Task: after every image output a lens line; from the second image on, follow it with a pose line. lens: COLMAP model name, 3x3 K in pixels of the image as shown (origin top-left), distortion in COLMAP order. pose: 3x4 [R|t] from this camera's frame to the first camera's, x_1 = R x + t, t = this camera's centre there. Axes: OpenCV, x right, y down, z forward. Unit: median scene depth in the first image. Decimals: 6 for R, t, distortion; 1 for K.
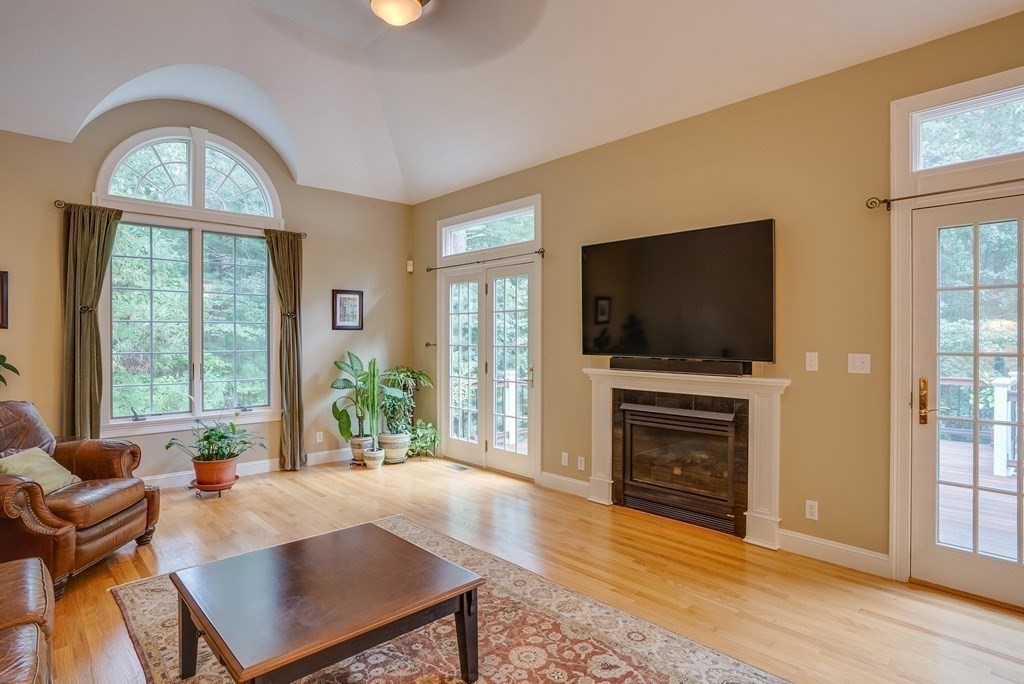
lens RADIAL K [[531.4, 0, 510.4], [0, 531.4, 340.8], [0, 0, 1]] dist [-0.032557, 0.003017]
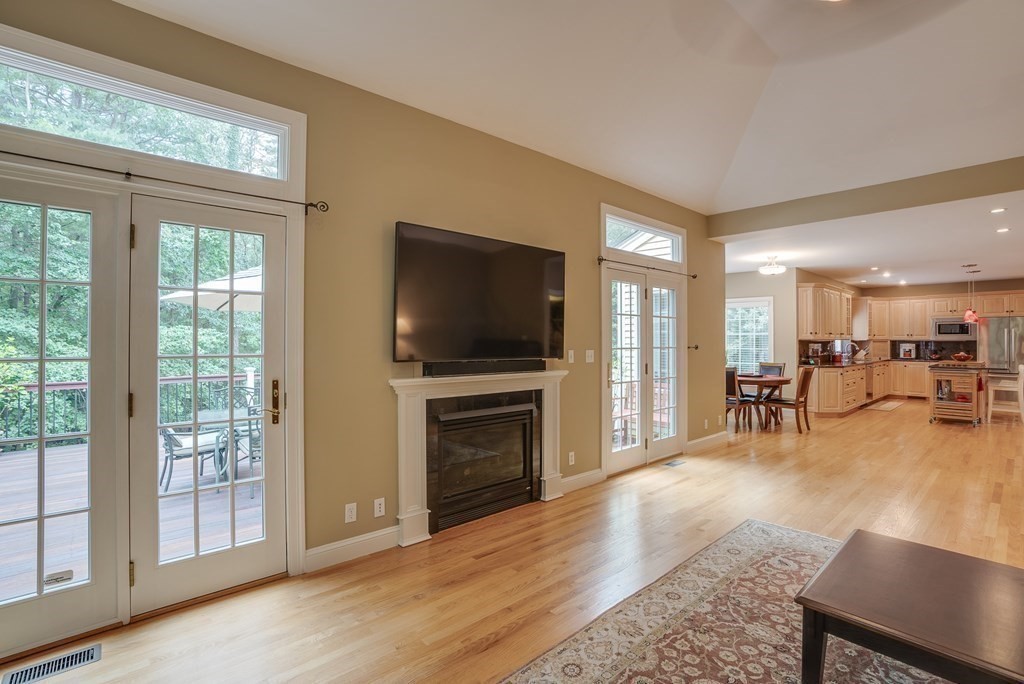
lens RADIAL K [[473.8, 0, 507.9], [0, 473.8, 336.7], [0, 0, 1]] dist [-0.041348, 0.009032]
pose [[0.034034, 0.006563, 0.999399, -0.564379], [0.004961, 0.999965, -0.006735, -0.006407], [-0.999408, 0.005187, 0.034001, 0.847887]]
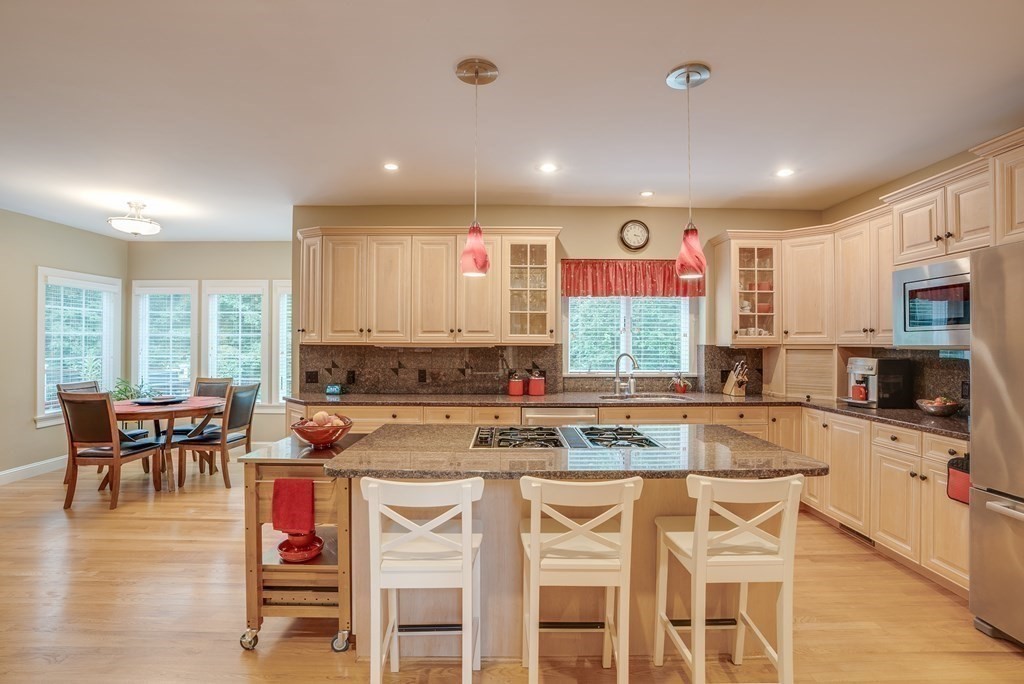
lens RADIAL K [[473.8, 0, 509.8], [0, 473.8, 341.2], [0, 0, 1]] dist [-0.041348, 0.009032]
pose [[0.686844, 0.008489, 0.726755, 1.044034], [0.000985, 0.999920, -0.012611, 0.007022], [-0.726804, 0.009378, 0.686781, -1.411985]]
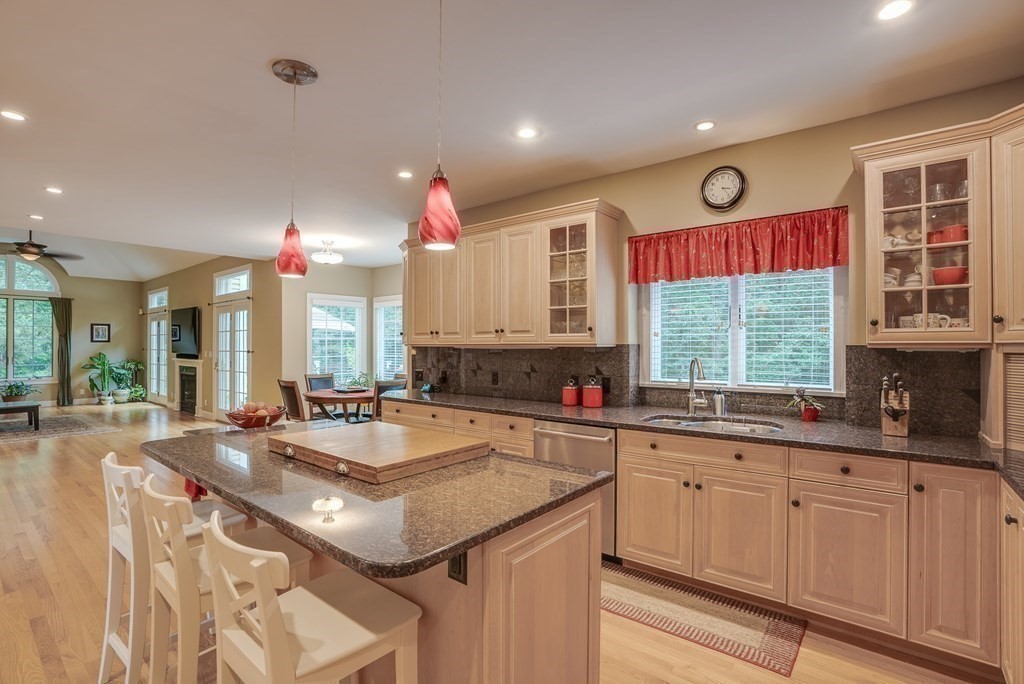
lens RADIAL K [[473.8, 0, 515.4], [0, 473.8, 342.5], [0, 0, 1]] dist [-0.041348, 0.009032]
pose [[0.989872, -0.000016, 0.141963, 1.581083], [0.001632, 0.999935, -0.011265, 0.005241], [-0.141953, 0.011383, 0.989808, -1.568690]]
